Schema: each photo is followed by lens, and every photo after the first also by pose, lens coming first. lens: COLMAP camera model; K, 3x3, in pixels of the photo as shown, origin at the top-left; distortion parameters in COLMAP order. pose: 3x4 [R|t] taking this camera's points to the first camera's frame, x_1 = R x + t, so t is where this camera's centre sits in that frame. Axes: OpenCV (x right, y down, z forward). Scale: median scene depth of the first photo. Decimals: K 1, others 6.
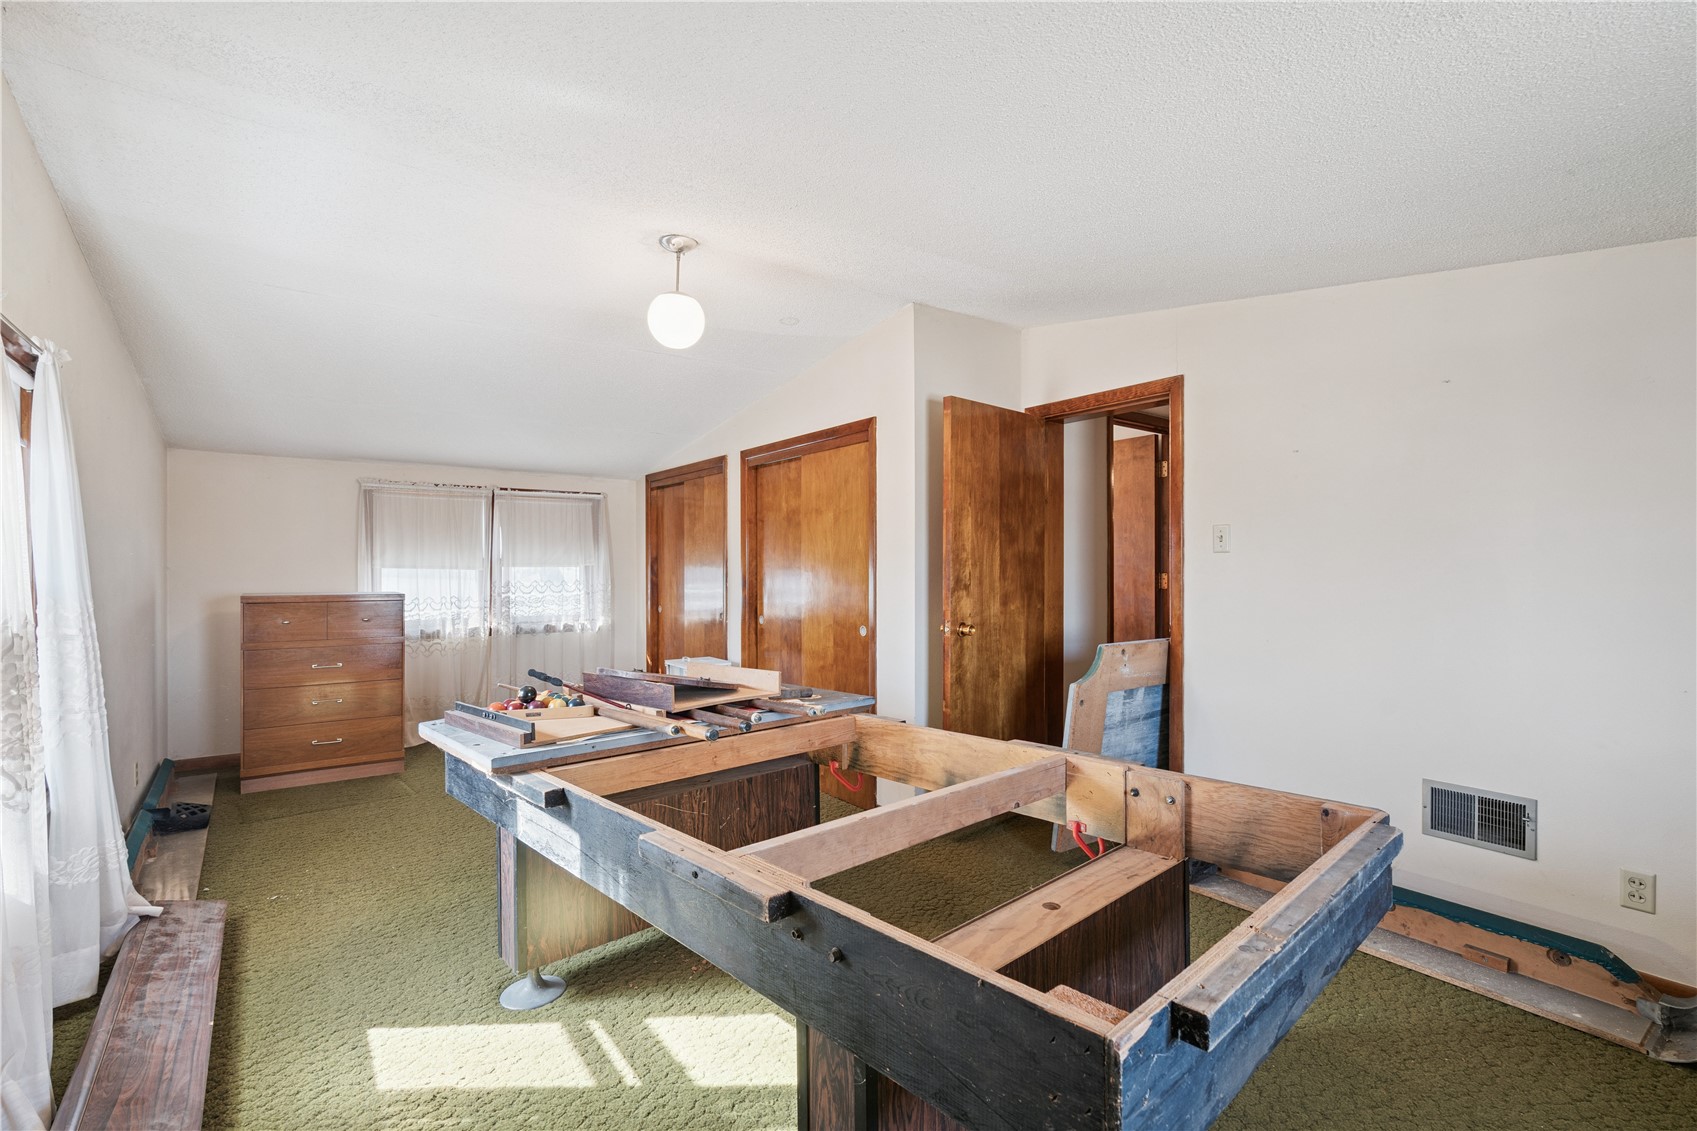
lens RADIAL K [[774.5, 0, 849.7], [0, 774.5, 580.7], [0, 0, 1]] dist [-0.018859, 0.006027]
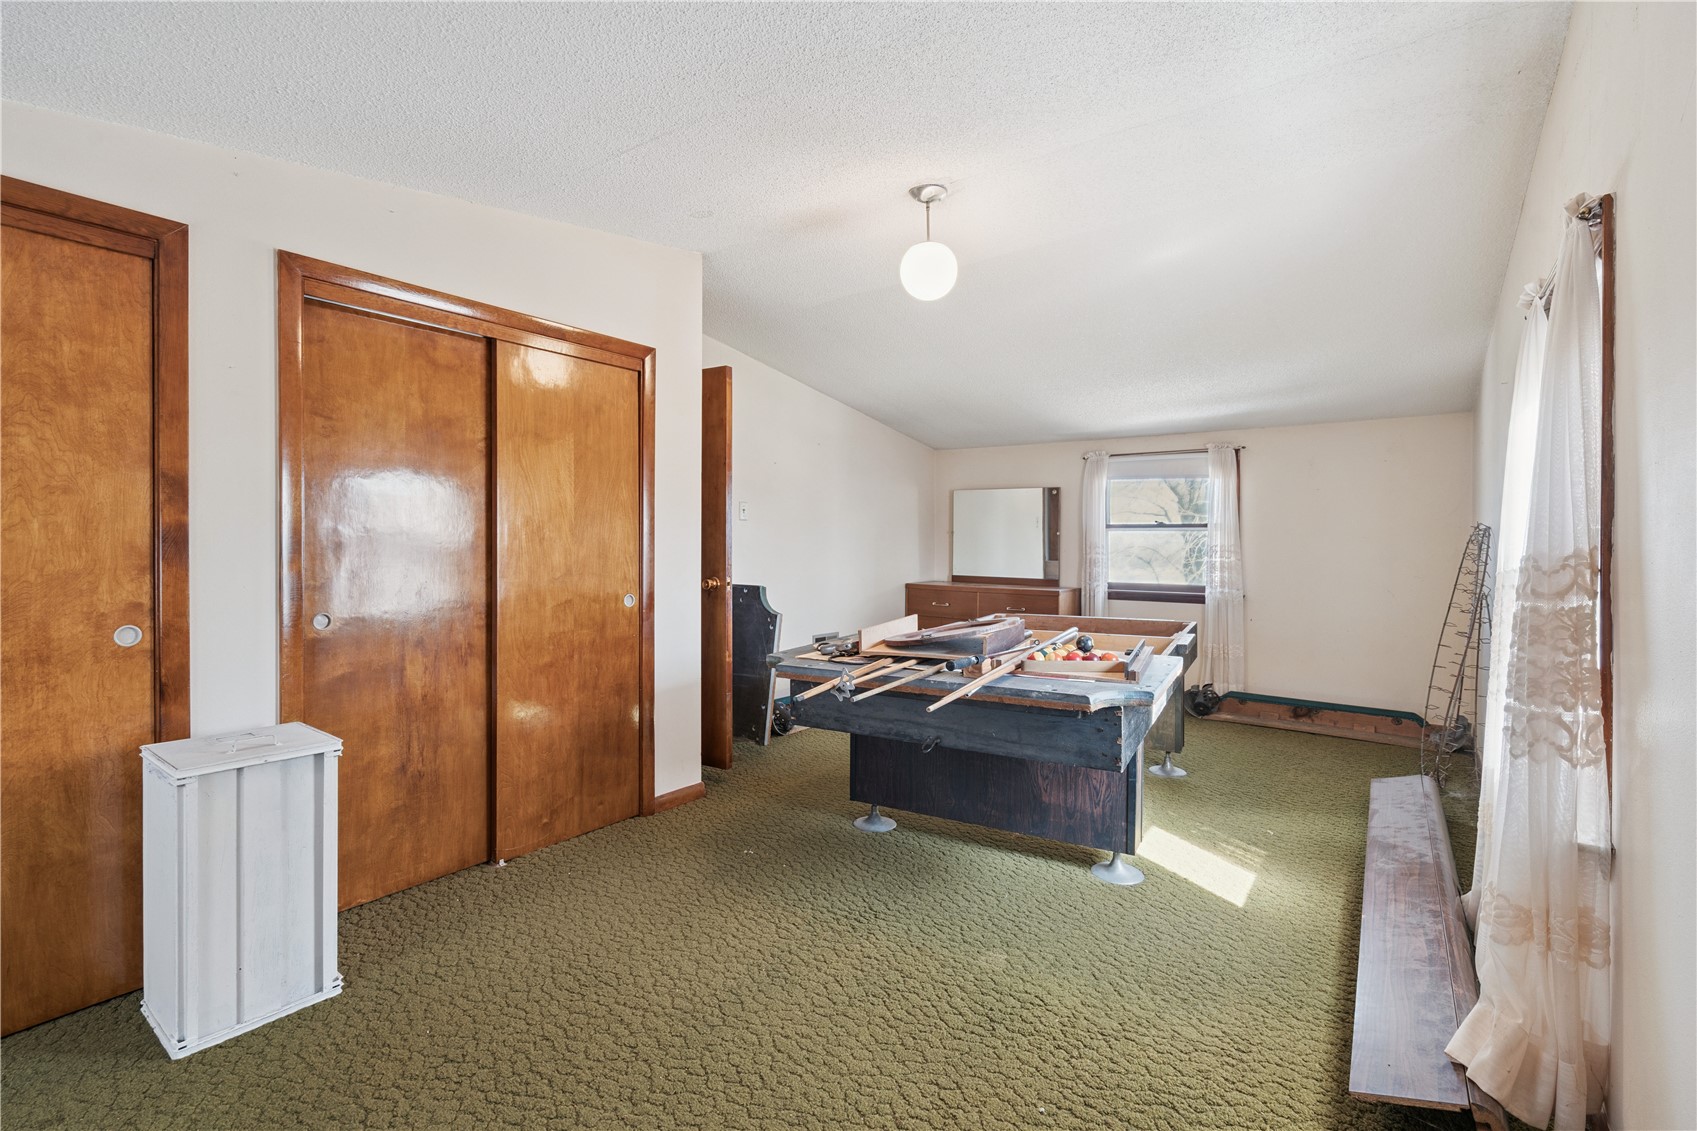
lens RADIAL K [[761.9, 0, 848.5], [0, 761.9, 565.5], [0, 0, 1]] dist [-0.015150, 0.006074]
pose [[-0.314887, -0.032794, 0.948562, -0.807284], [0.006698, 0.999301, 0.036772, -0.000245], [-0.949106, 0.017933, -0.314447, 1.019090]]
